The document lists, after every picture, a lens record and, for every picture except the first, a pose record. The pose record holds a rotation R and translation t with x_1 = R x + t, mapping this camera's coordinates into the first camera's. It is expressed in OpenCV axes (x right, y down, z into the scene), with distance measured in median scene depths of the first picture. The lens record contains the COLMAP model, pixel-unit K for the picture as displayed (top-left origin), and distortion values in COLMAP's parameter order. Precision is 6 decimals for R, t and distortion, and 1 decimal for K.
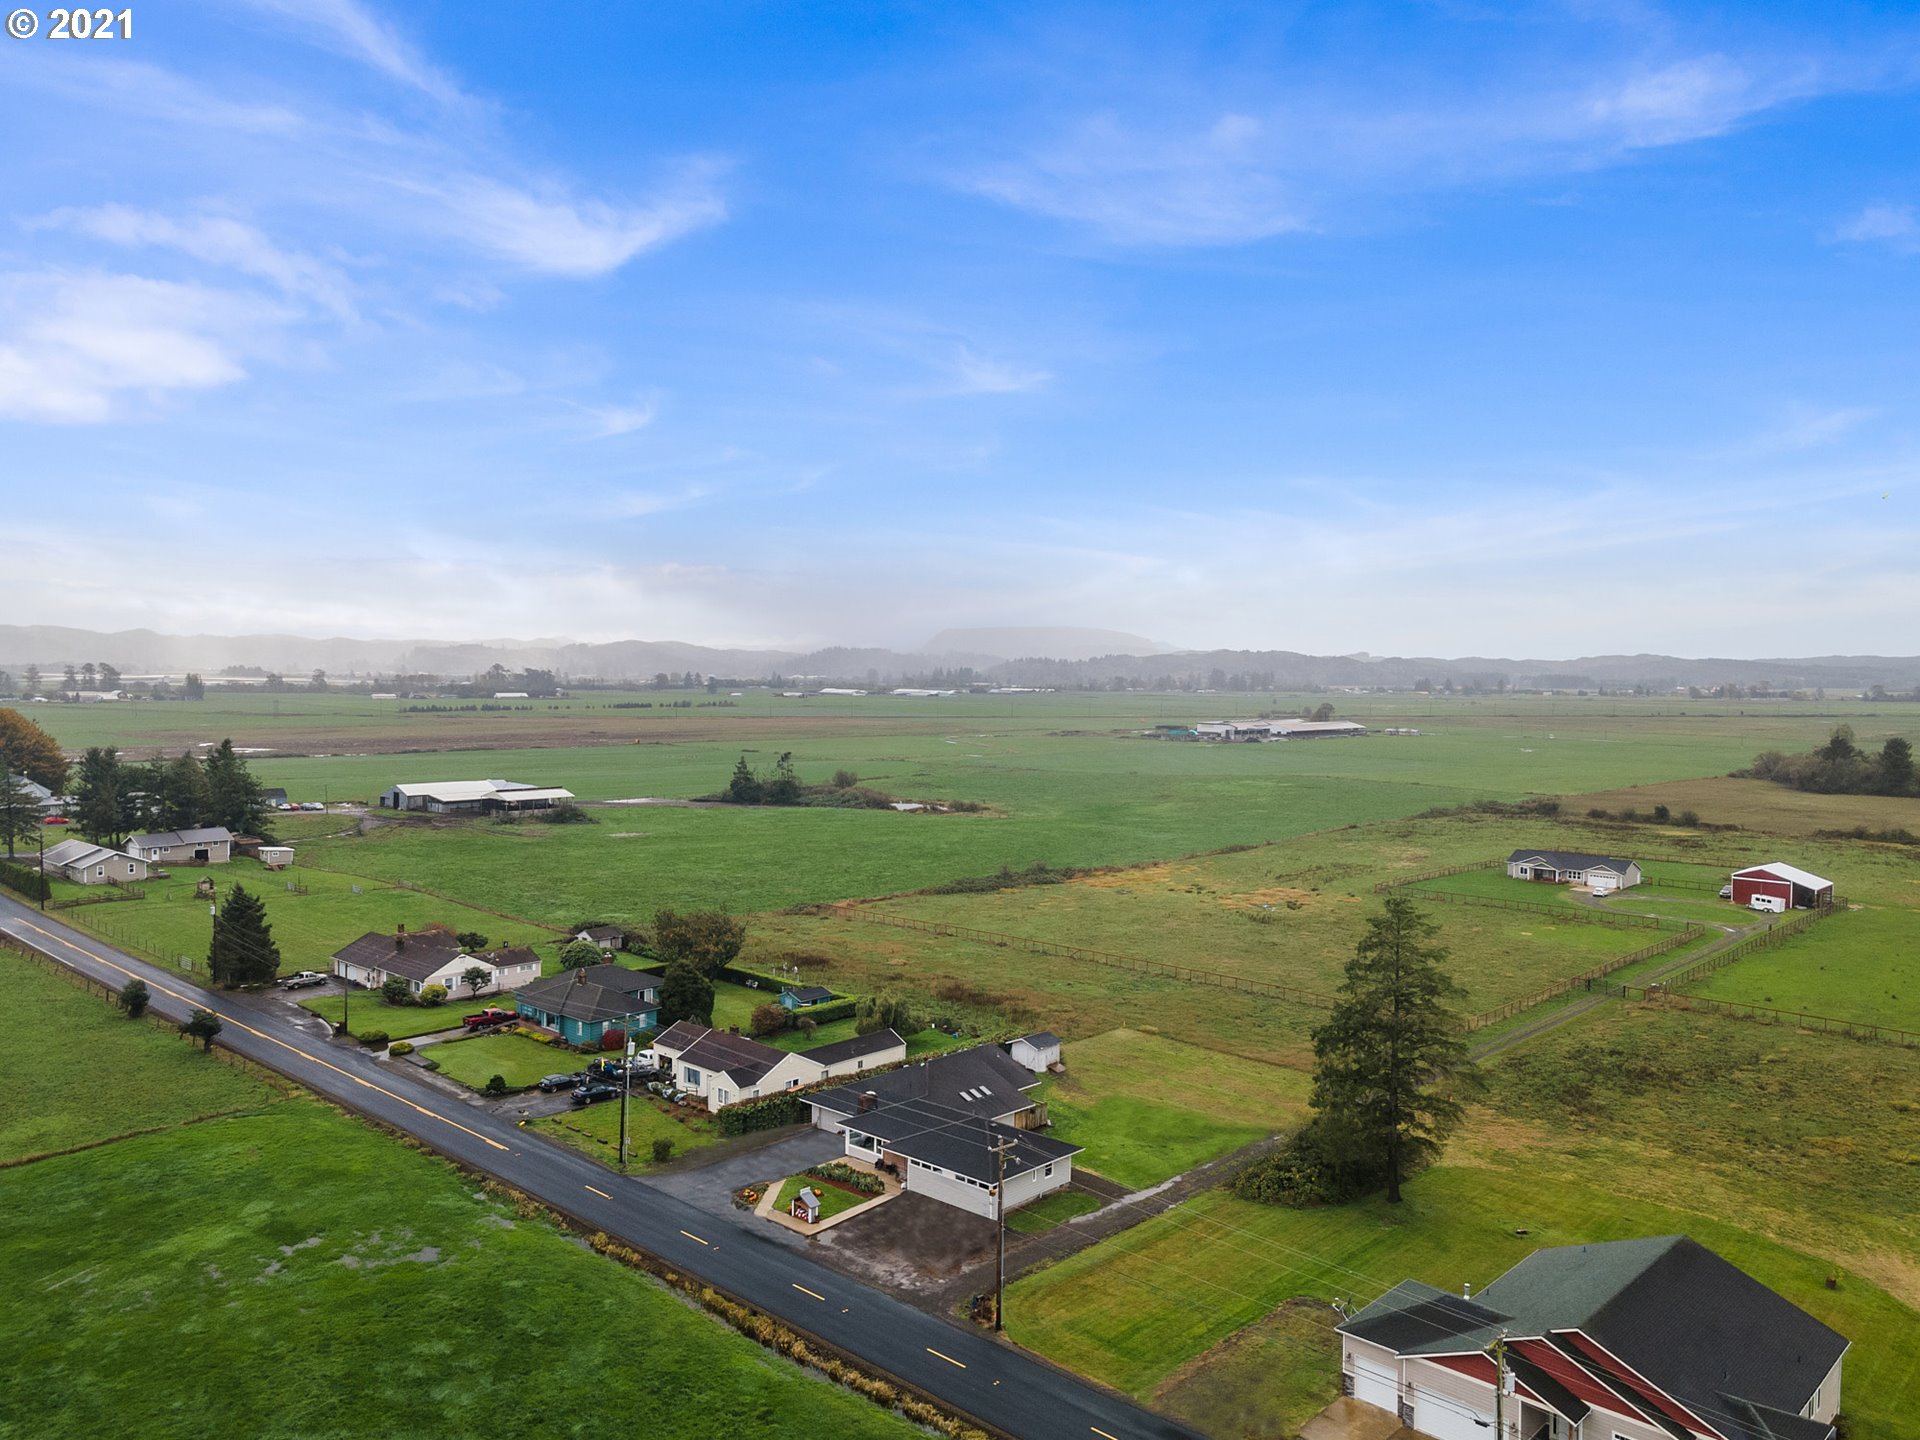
lens RADIAL K [[1414.1, 0, 960.0], [0, 1414.1, 720.0], [0, 0, 1]] dist [0.009137, 0.004693]
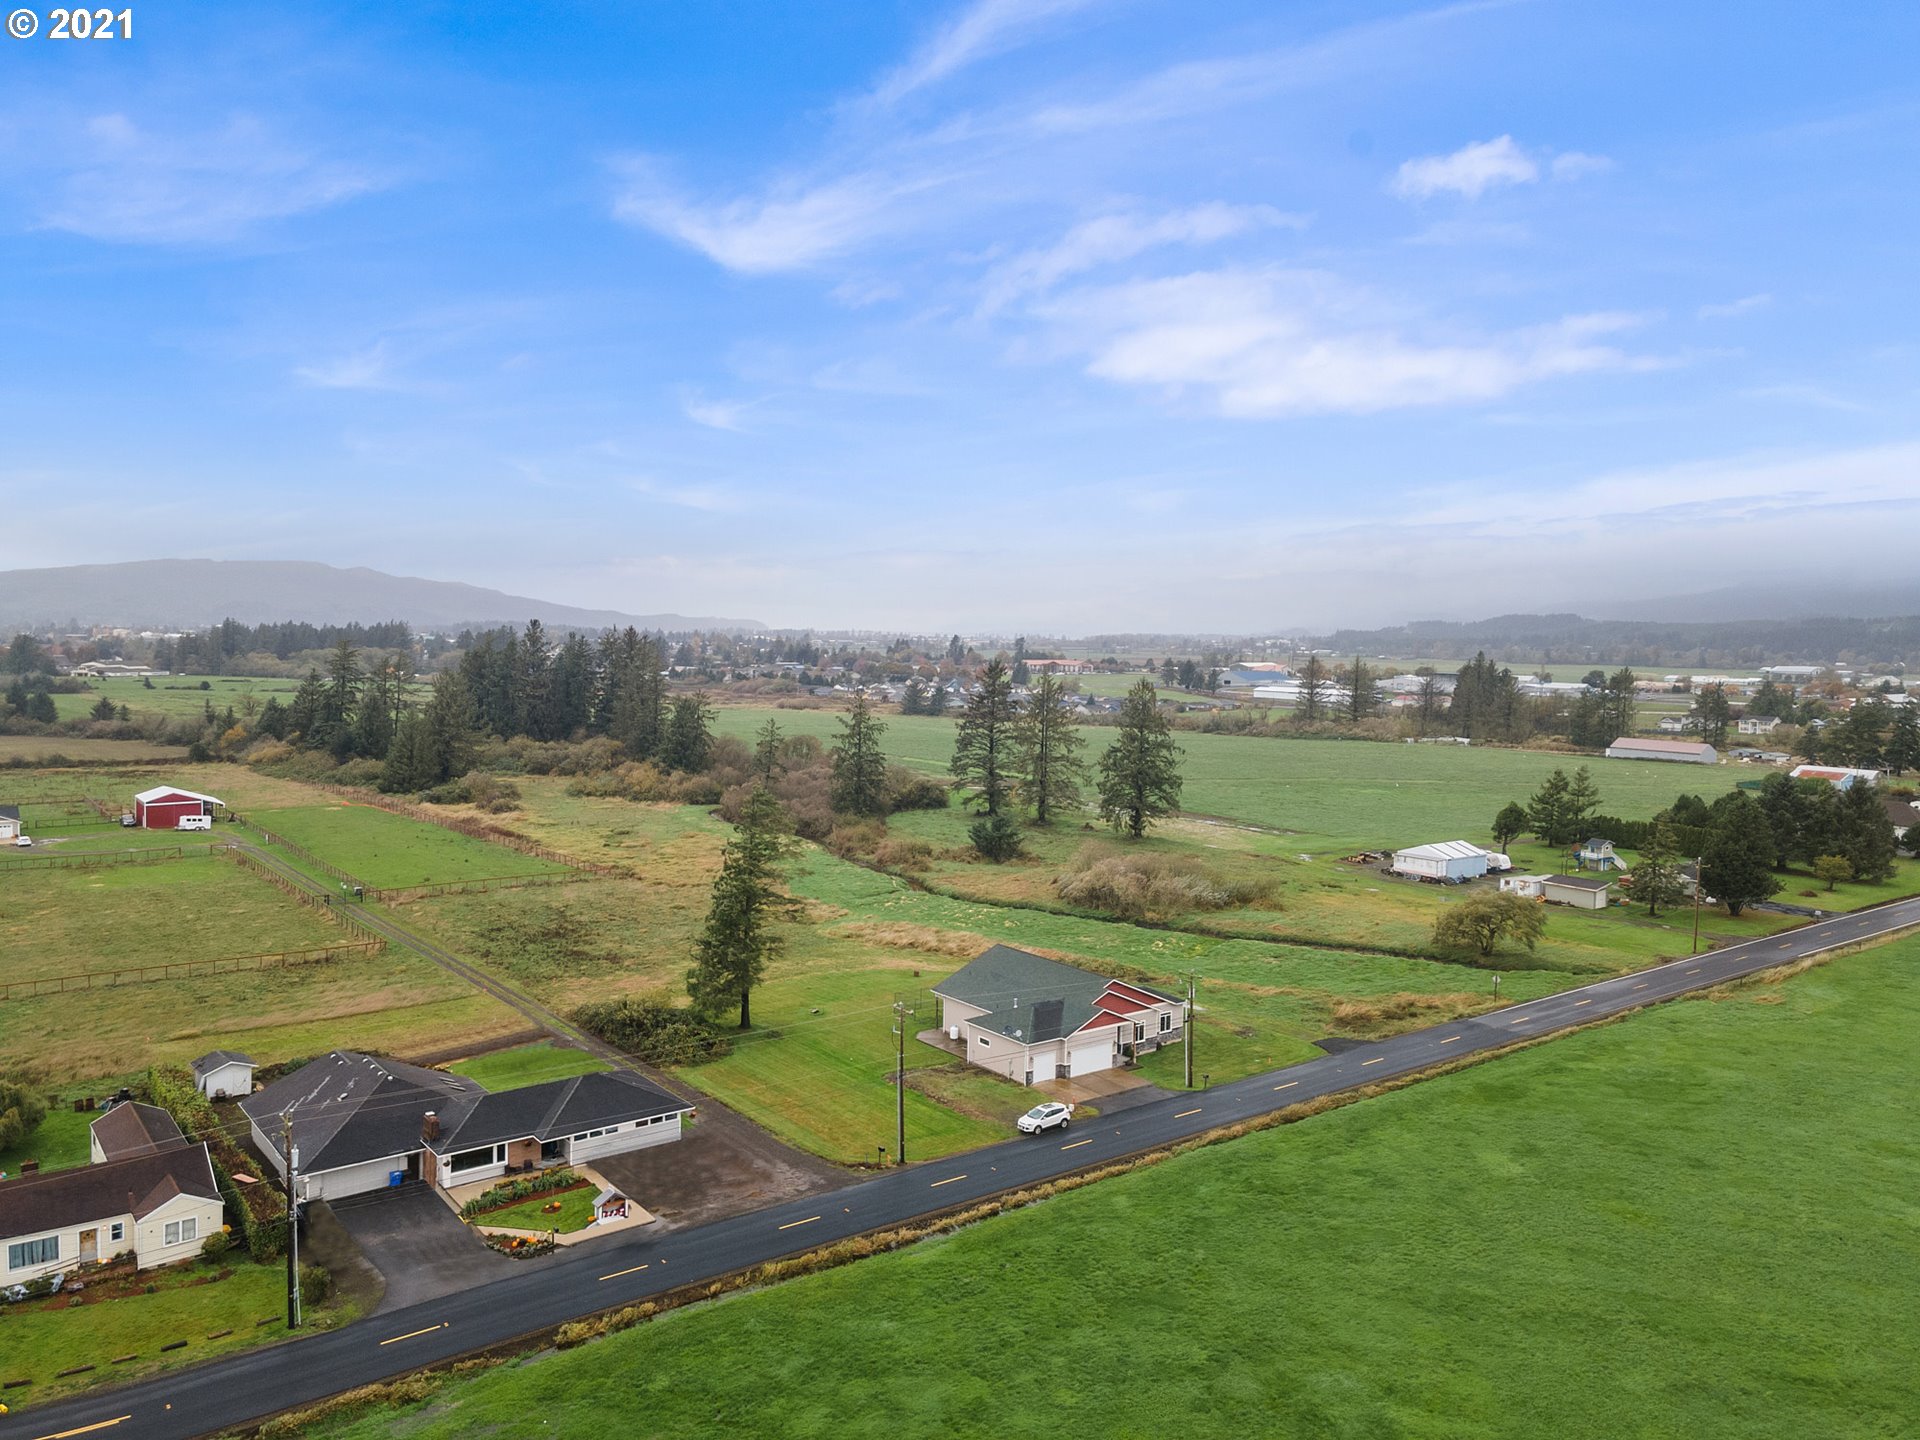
lens RADIAL K [[1414.1, 0, 960.0], [0, 1414.1, 720.0], [0, 0, 1]] dist [0.009137, 0.004693]
pose [[0.165900, -0.077252, 0.983112, -0.953314], [0.028188, 0.996891, 0.073578, -0.024917], [-0.985740, 0.015506, 0.167562, 0.638331]]
